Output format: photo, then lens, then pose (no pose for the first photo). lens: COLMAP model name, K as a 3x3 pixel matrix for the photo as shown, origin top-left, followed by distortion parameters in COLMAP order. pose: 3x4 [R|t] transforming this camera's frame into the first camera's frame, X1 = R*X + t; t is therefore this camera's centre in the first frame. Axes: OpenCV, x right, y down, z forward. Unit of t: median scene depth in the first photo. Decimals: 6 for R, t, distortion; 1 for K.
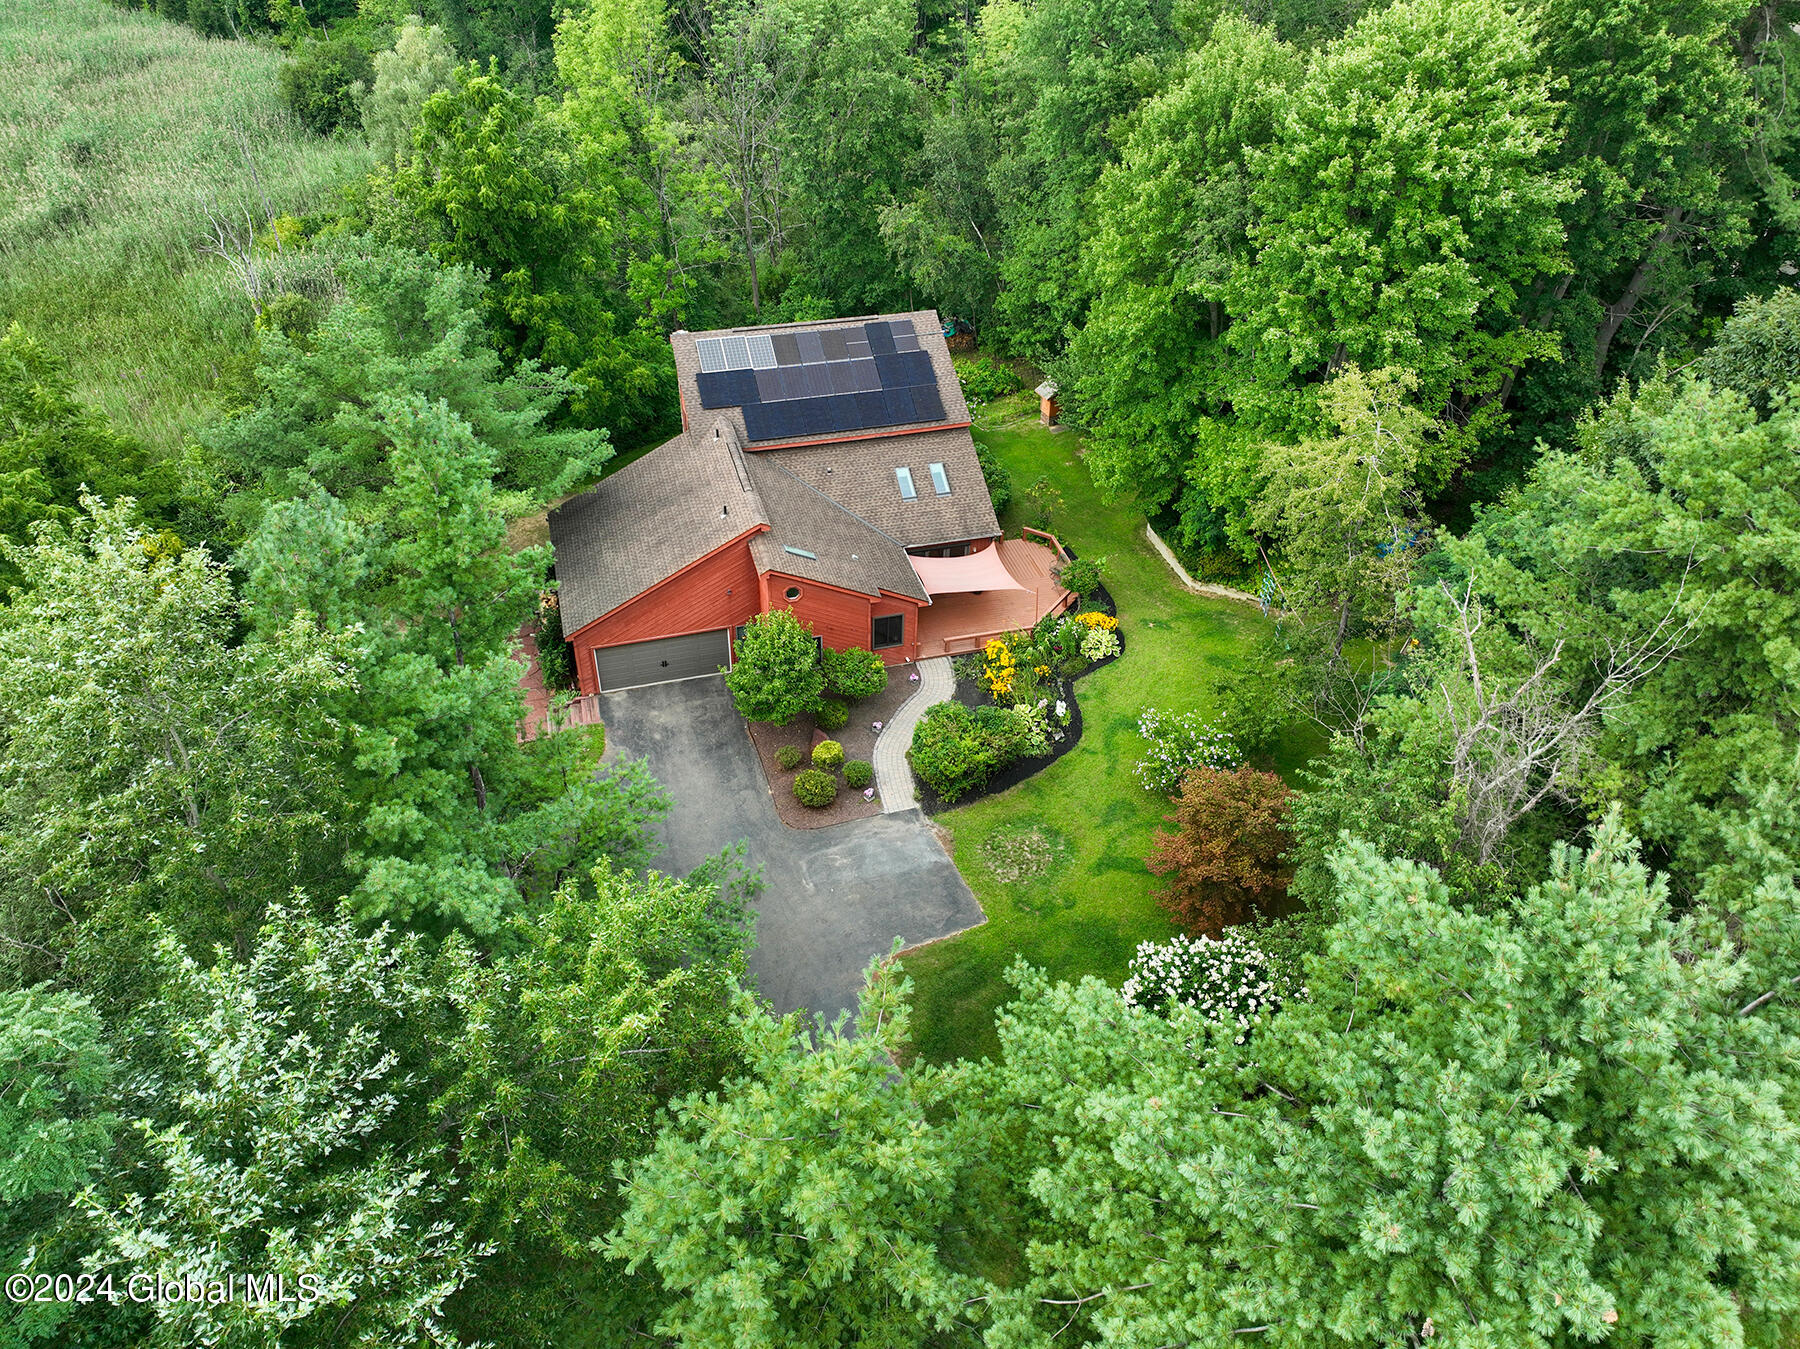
lens RADIAL K [[1254.1, 0, 900.0], [0, 1254.1, 674.5], [0, 0, 1]] dist [0.009588, 0.004232]
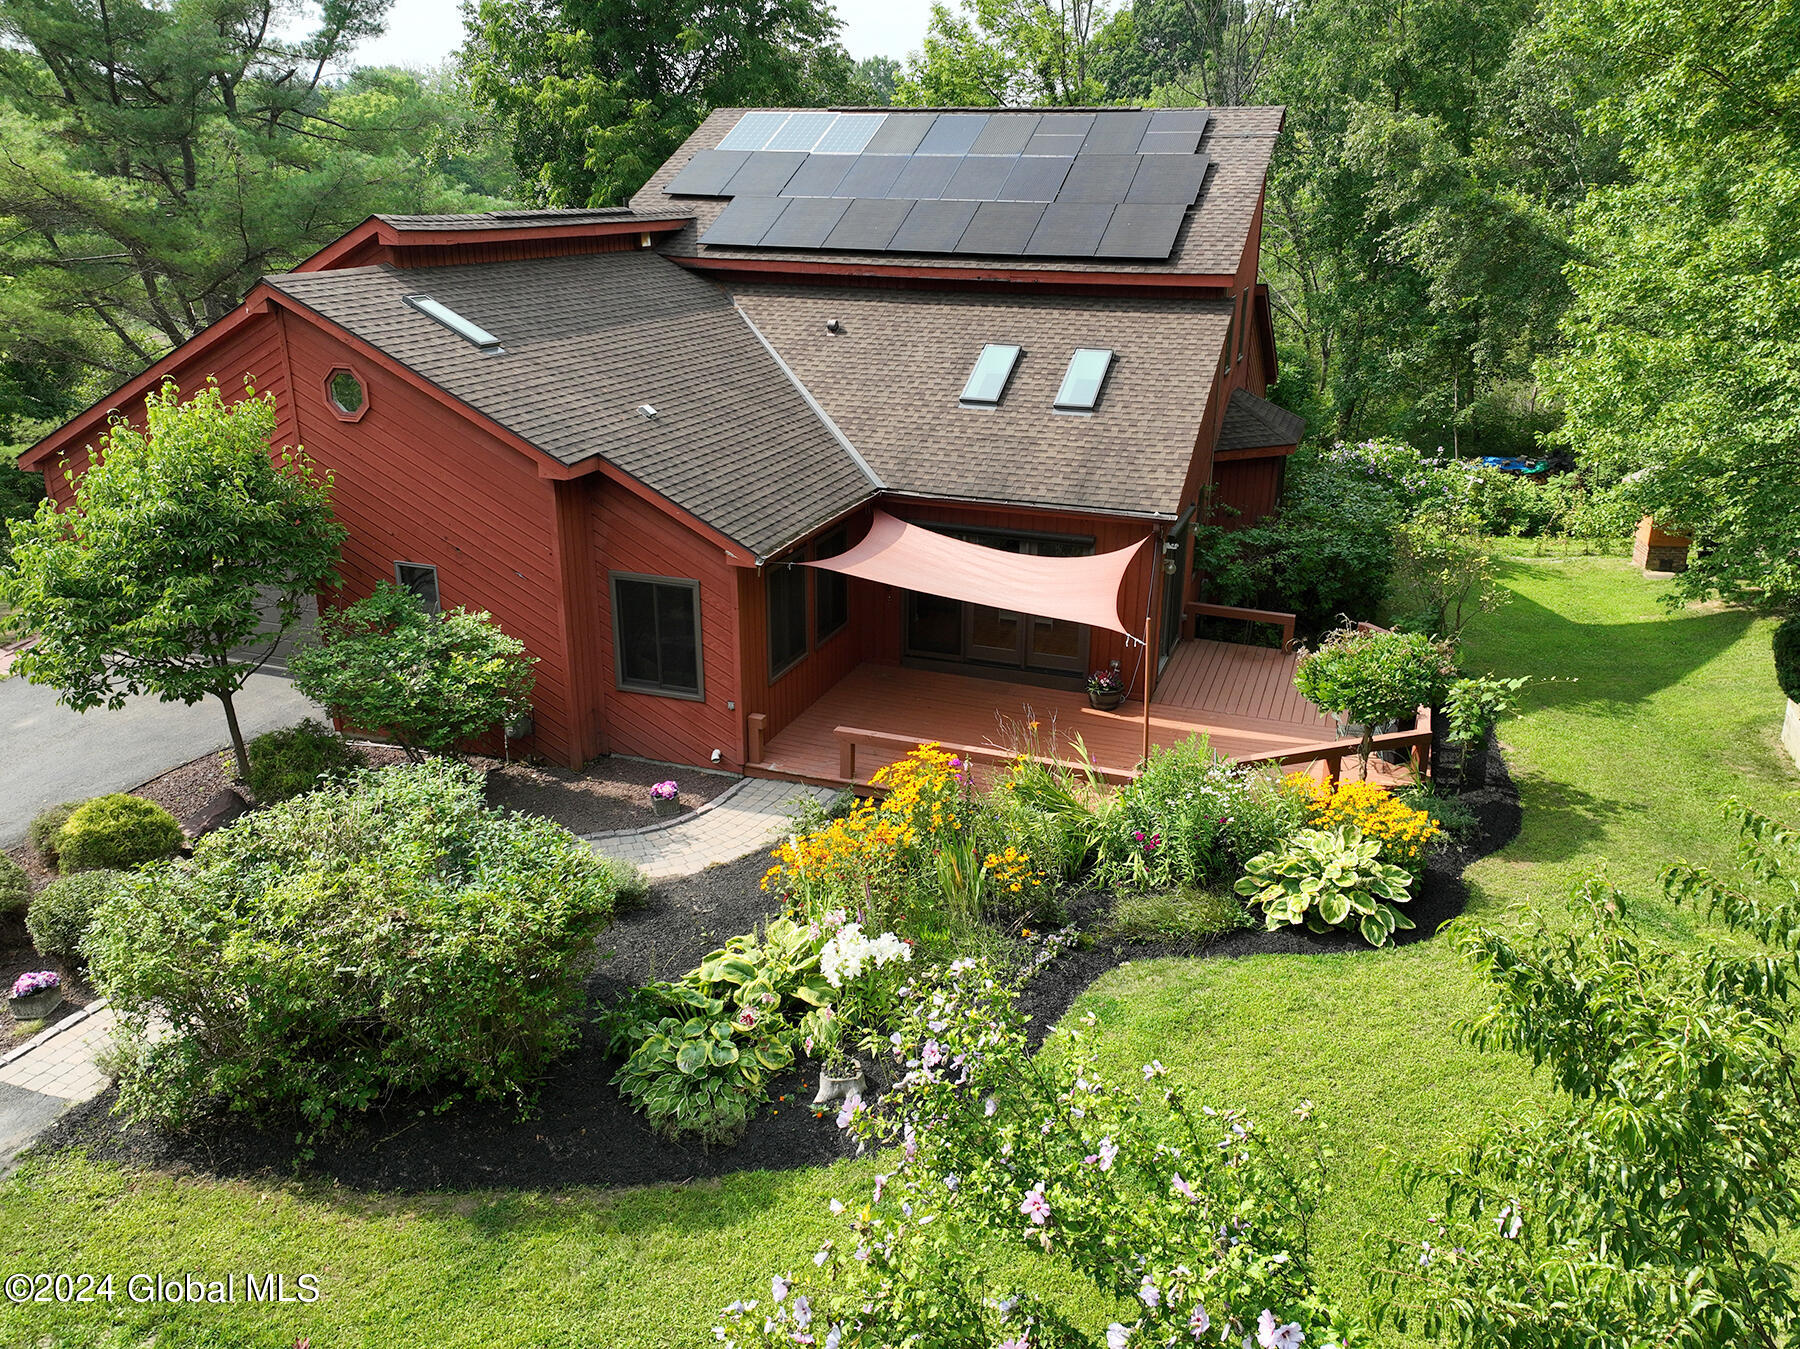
lens RADIAL K [[1354.3, 0, 900.0], [0, 1354.3, 674.5], [0, 0, 1]] dist [0.004260, 0.002109]
pose [[0.813183, 0.194189, -0.548657, 0.227712], [-0.368658, 0.901324, -0.227390, 0.030070], [0.450361, 0.387176, 0.804531, 0.713210]]
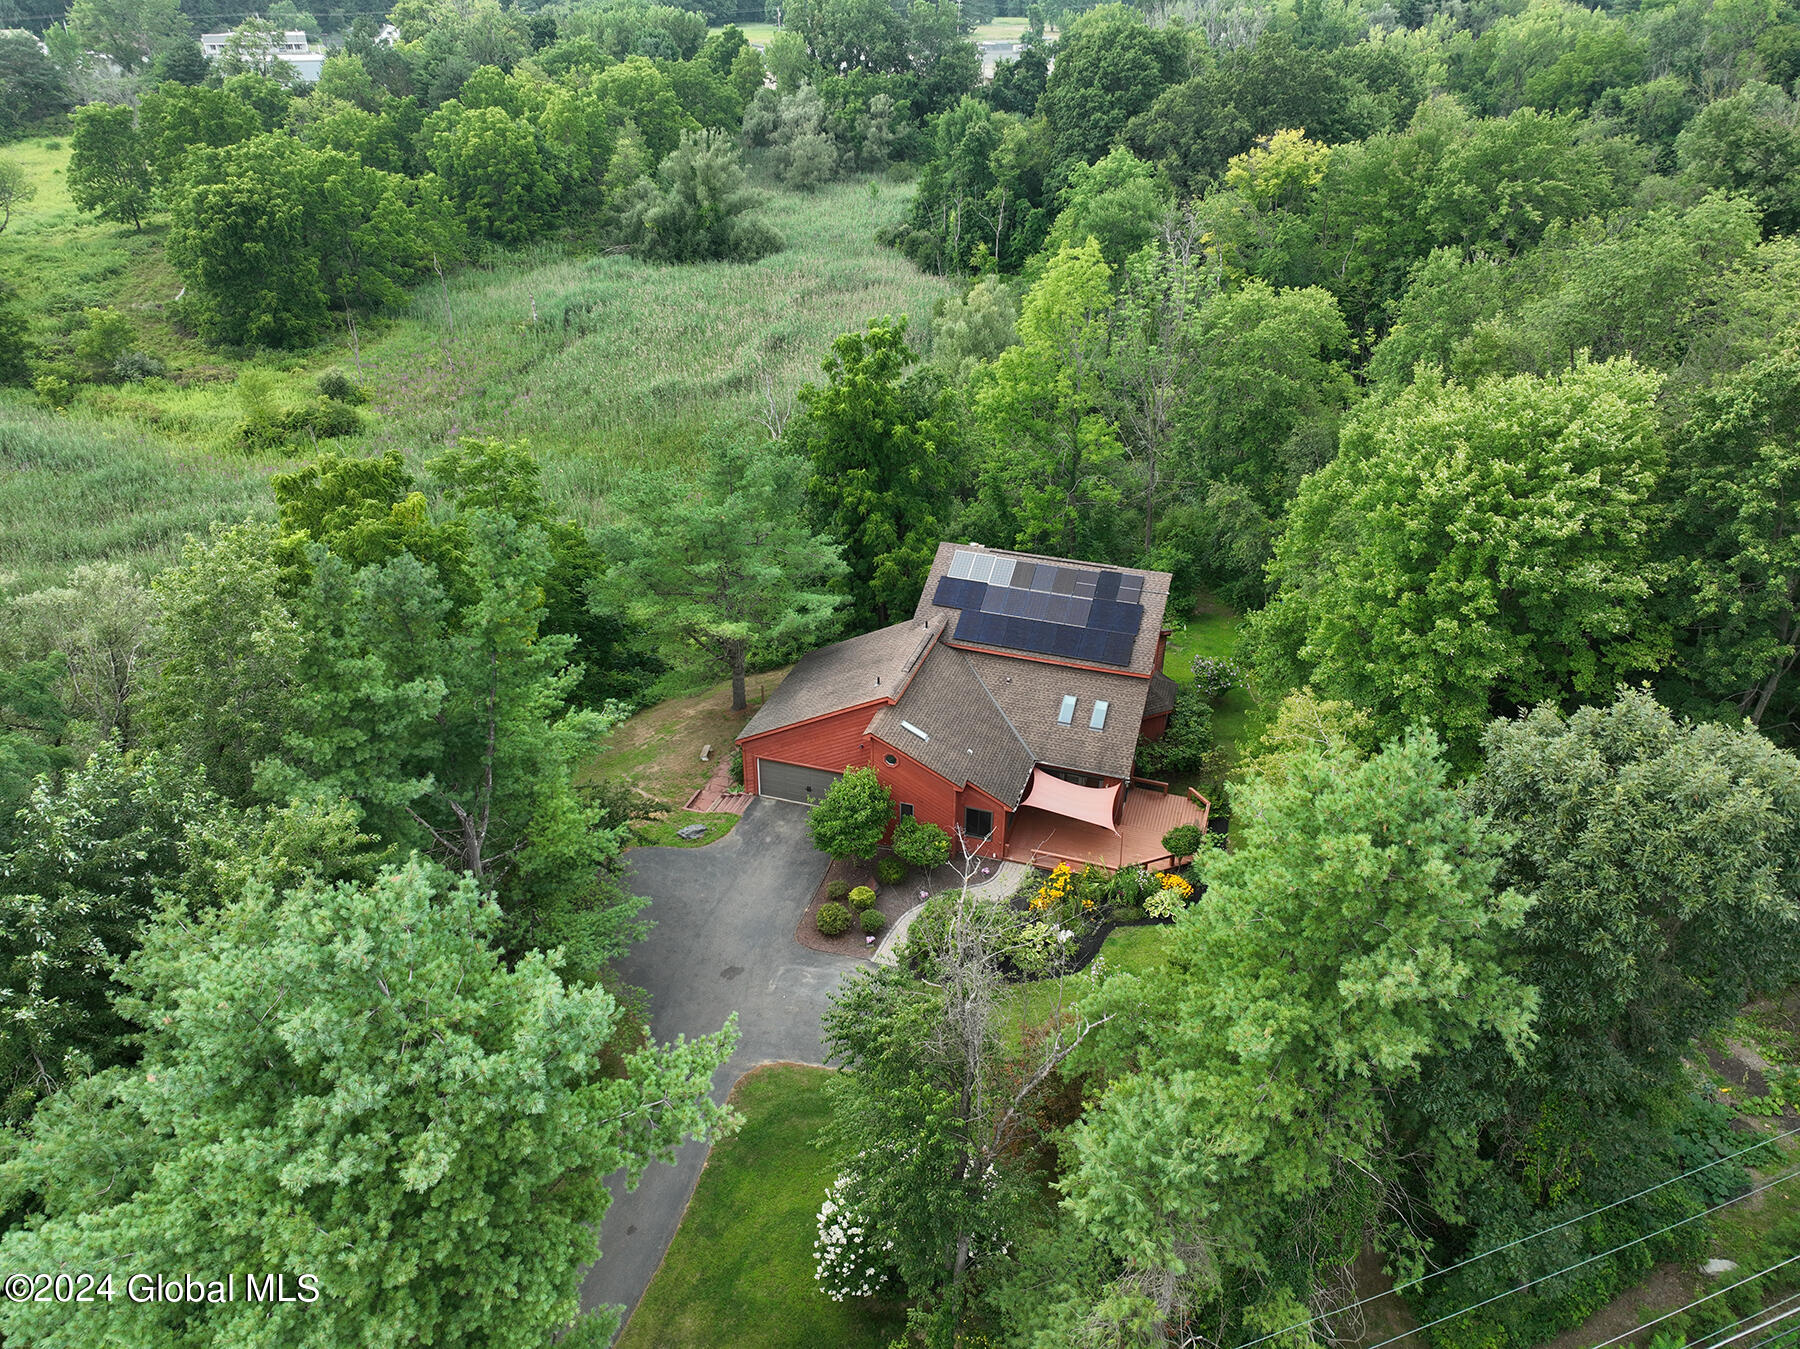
lens RADIAL K [[1254.1, 0, 900.0], [0, 1254.1, 674.5], [0, 0, 1]] dist [0.009588, 0.004232]
pose [[0.829480, 0.264018, -0.492196, 0.430220], [-0.344396, 0.935531, -0.078570, -0.044852], [0.439721, 0.234683, 0.866931, -0.035797]]
